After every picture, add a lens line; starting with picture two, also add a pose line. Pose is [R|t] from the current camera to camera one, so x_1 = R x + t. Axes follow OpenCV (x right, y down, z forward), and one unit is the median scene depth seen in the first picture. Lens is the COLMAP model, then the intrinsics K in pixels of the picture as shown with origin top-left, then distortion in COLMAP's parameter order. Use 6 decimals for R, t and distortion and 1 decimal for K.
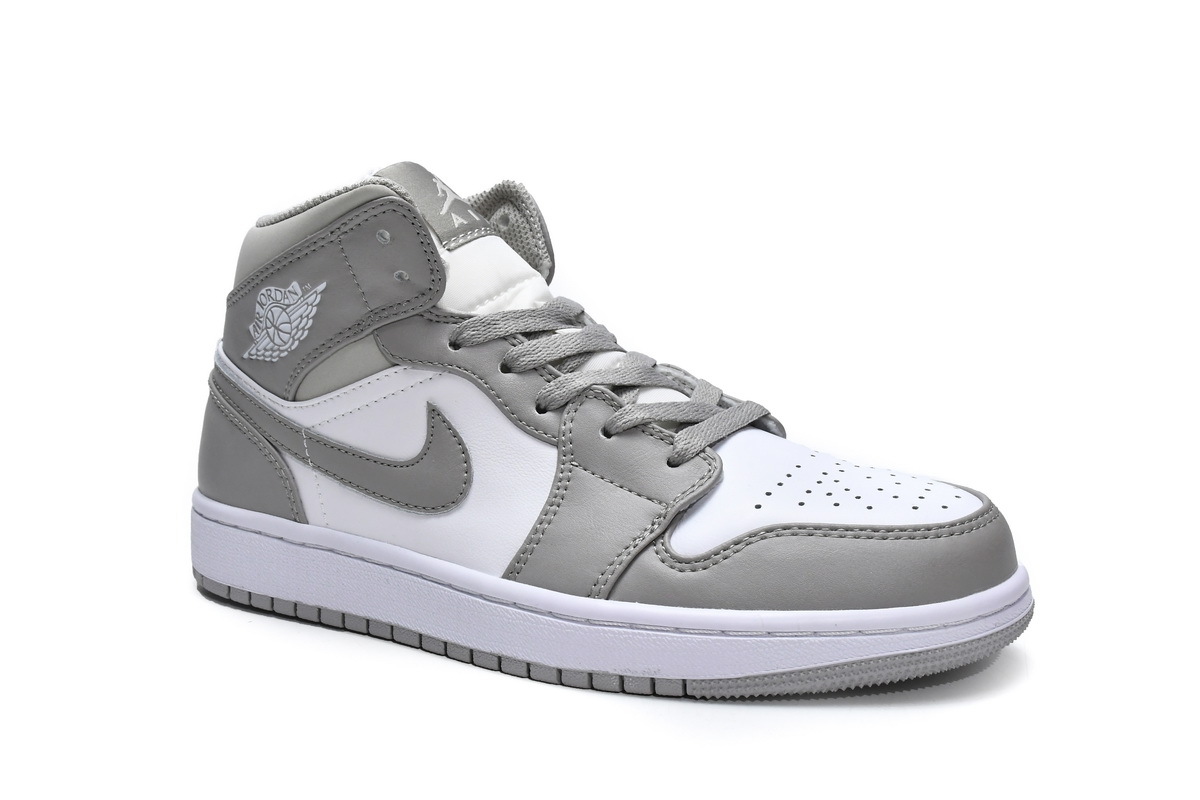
lens RADIAL K [[1417.5, 0, 598.7], [0, 1417.5, 403.7], [0, 0, 1]] dist [-0.098818, 0.000000]
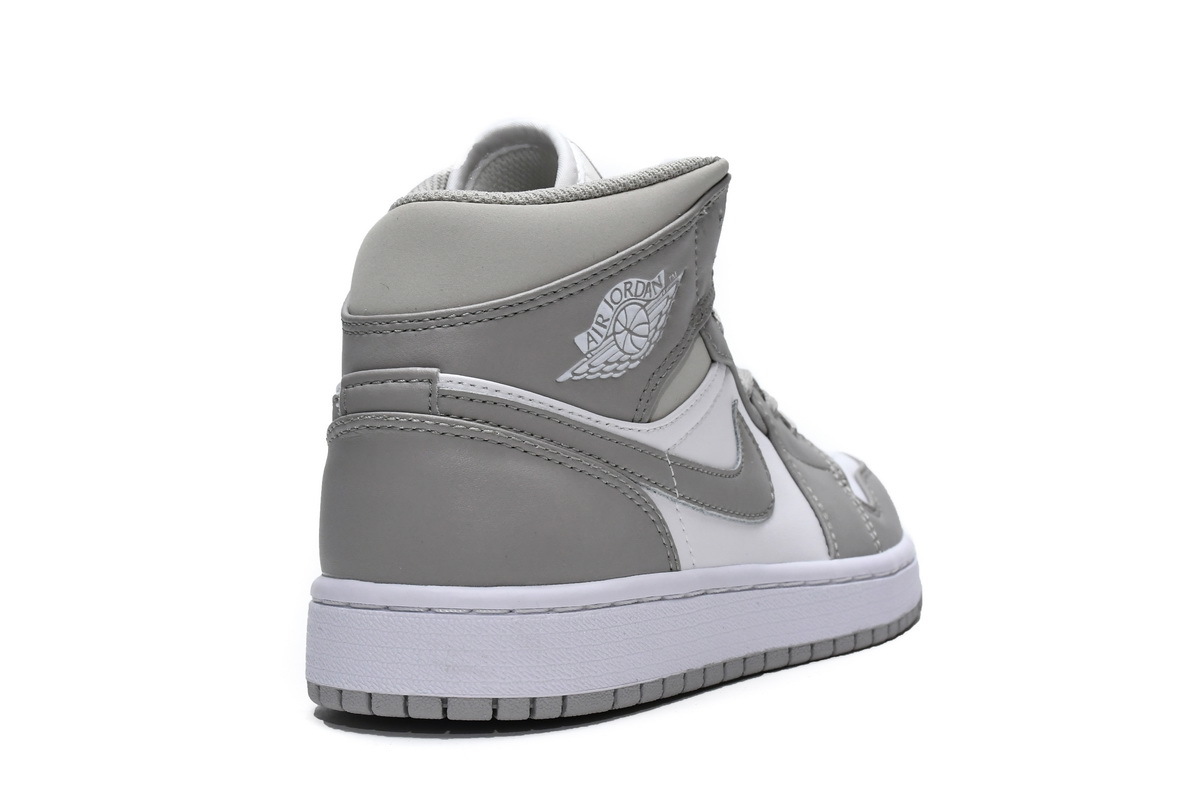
lens RADIAL K [[2458.9, 0, 599.6], [0, 2458.9, 403.0], [0, 0, 1]] dist [-0.754301, 0.000000]
pose [[0.052976, -0.050982, 0.997294, -1.663750], [0.163426, 0.985674, 0.041707, -0.077708], [-0.985132, 0.160775, 0.060548, 0.985857]]
